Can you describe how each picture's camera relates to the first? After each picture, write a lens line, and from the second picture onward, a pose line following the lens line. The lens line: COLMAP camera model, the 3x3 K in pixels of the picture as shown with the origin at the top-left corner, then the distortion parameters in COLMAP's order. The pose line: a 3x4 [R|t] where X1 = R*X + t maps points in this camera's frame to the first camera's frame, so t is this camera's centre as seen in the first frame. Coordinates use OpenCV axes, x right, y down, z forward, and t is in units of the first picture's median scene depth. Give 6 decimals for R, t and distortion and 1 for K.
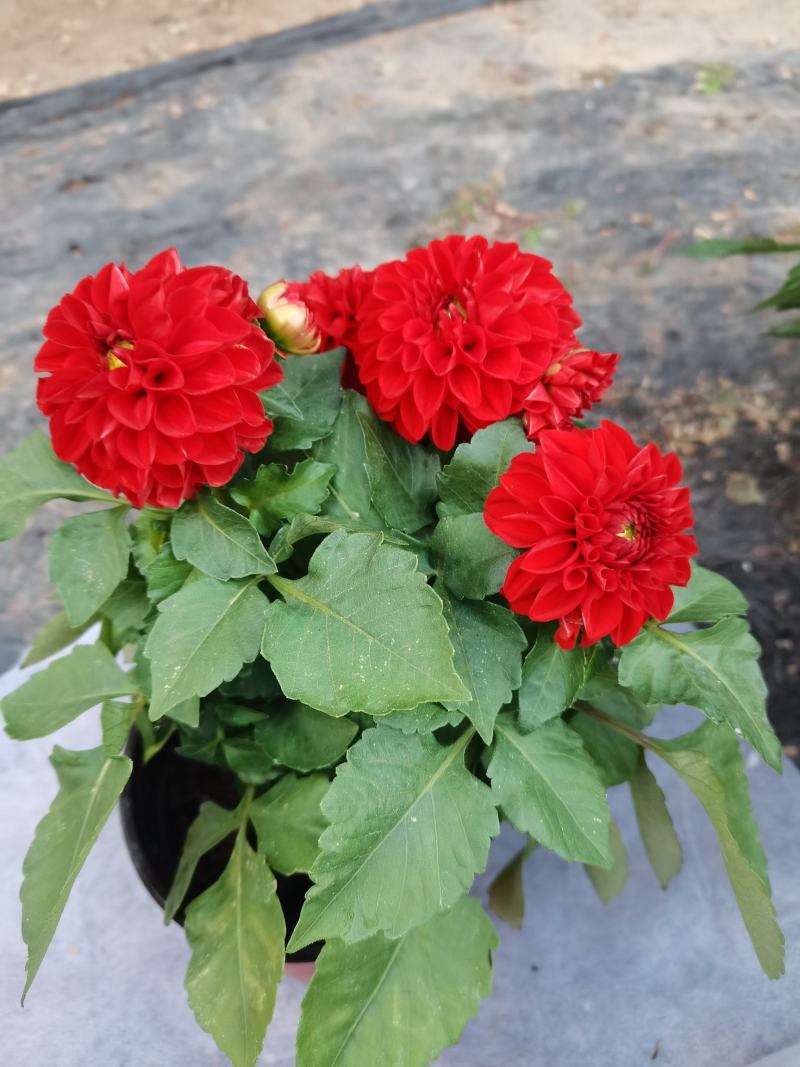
lens RADIAL K [[842.1, 0, 396.7], [0, 842.1, 541.1], [0, 0, 1]] dist [-0.025341, 0.002348]
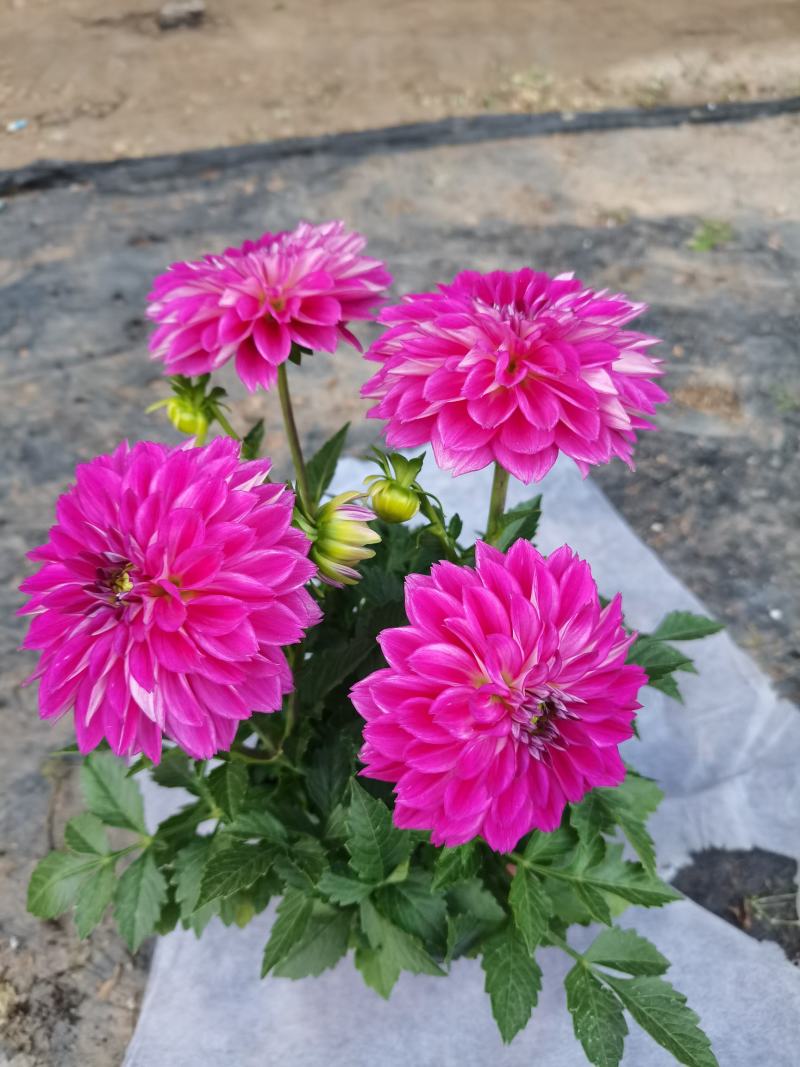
lens RADIAL K [[842.1, 0, 399.5], [0, 842.1, 530.4], [0, 0, 1]] dist [-0.025341, 0.002348]
pose [[0.974720, 0.195128, -0.108839, 0.199129], [-0.201571, 0.978113, -0.051618, -0.034407], [0.096385, 0.072252, 0.992718, -0.138805]]
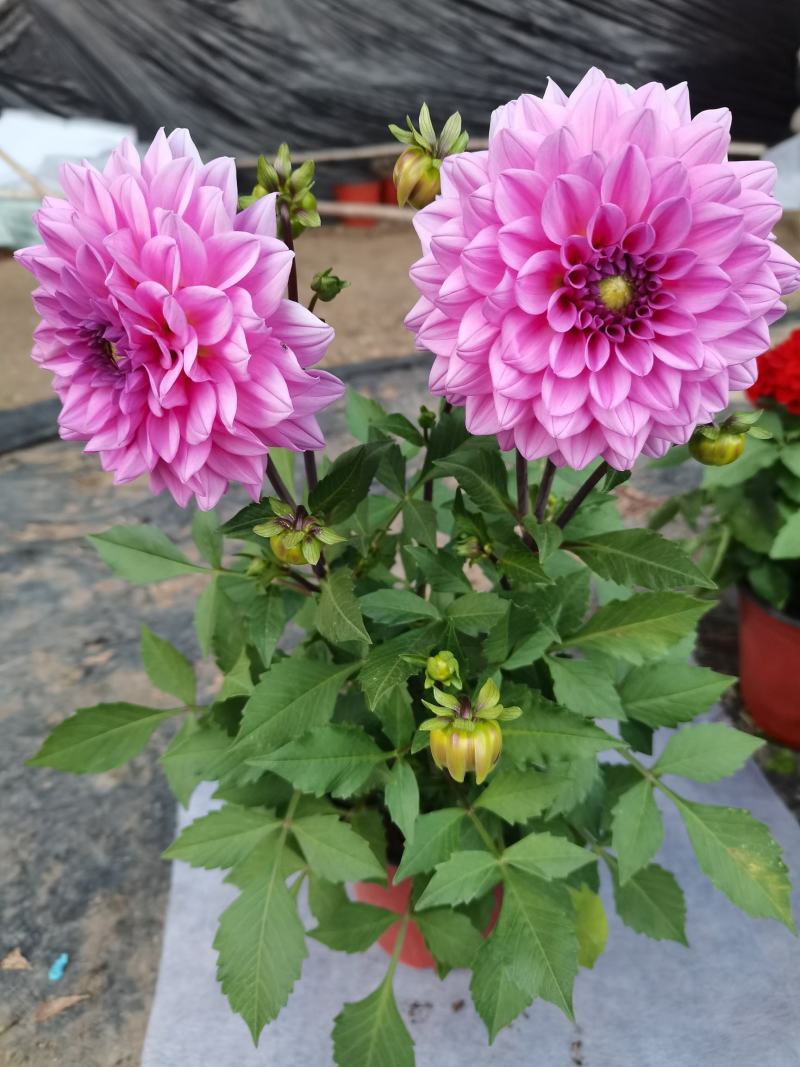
lens RADIAL K [[842.1, 0, 405.1], [0, 842.1, 528.7], [0, 0, 1]] dist [-0.025341, 0.002348]
pose [[0.990201, 0.099313, -0.098176, -0.073120], [-0.126244, 0.937149, -0.325291, 0.092713], [0.059700, 0.334498, 0.940504, -0.153615]]
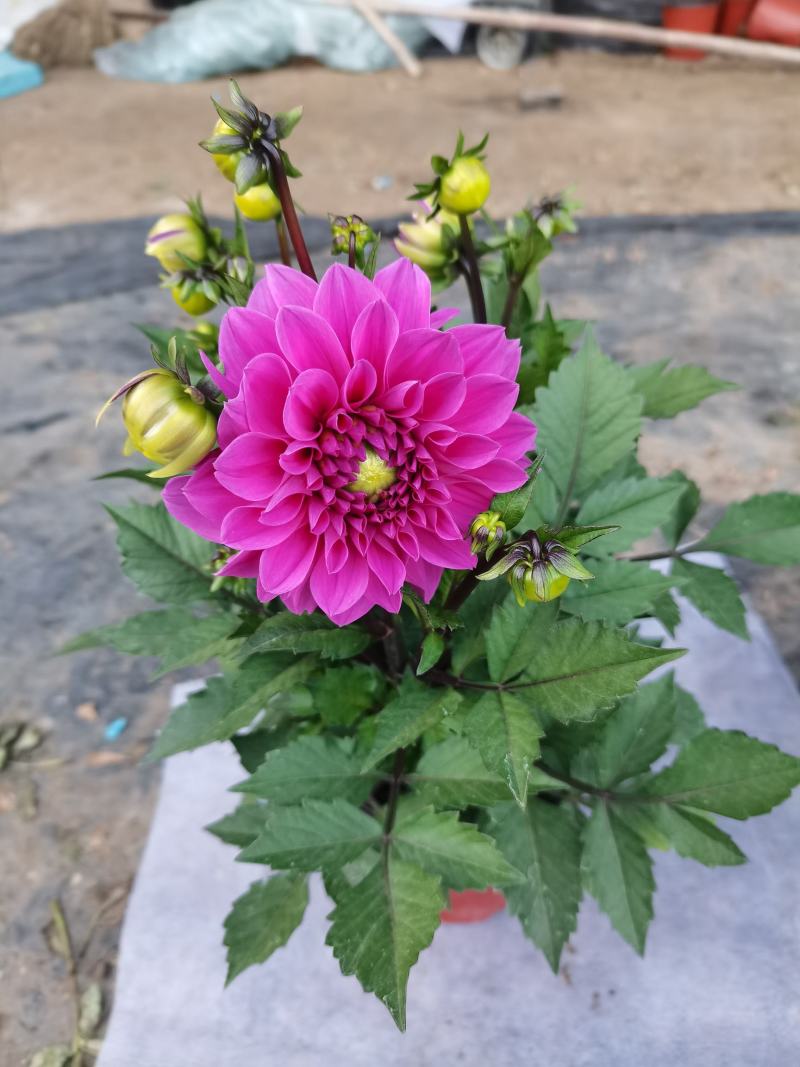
lens RADIAL K [[842.1, 0, 398.4], [0, 842.1, 528.6], [0, 0, 1]] dist [-0.025341, 0.002348]
pose [[0.865937, 0.337997, -0.368662, 0.045748], [-0.391286, 0.916921, -0.078426, 0.040795], [0.311527, 0.212164, 0.926249, -0.100415]]
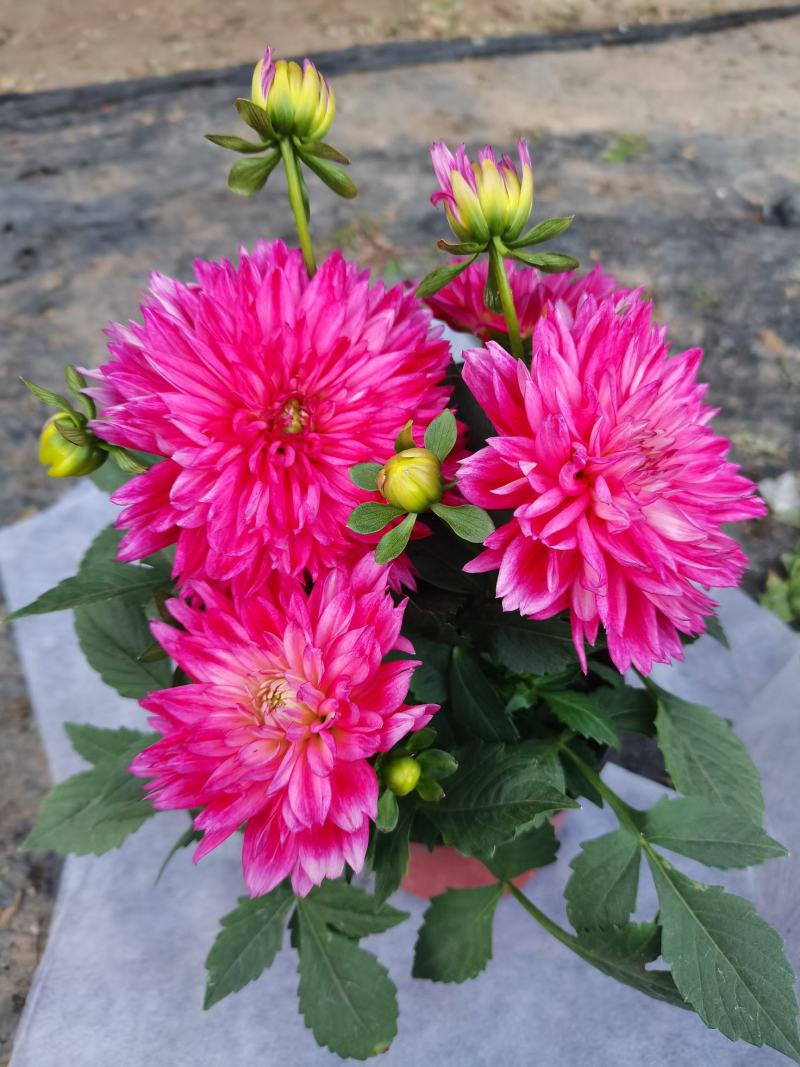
lens RADIAL K [[842.1, 0, 399.7], [0, 842.1, 532.2], [0, 0, 1]] dist [-0.025341, 0.002348]
pose [[0.989283, 0.139817, -0.042083, 0.234550], [-0.141221, 0.989446, -0.032457, 0.021351], [0.037101, 0.038052, 0.998587, -0.098635]]
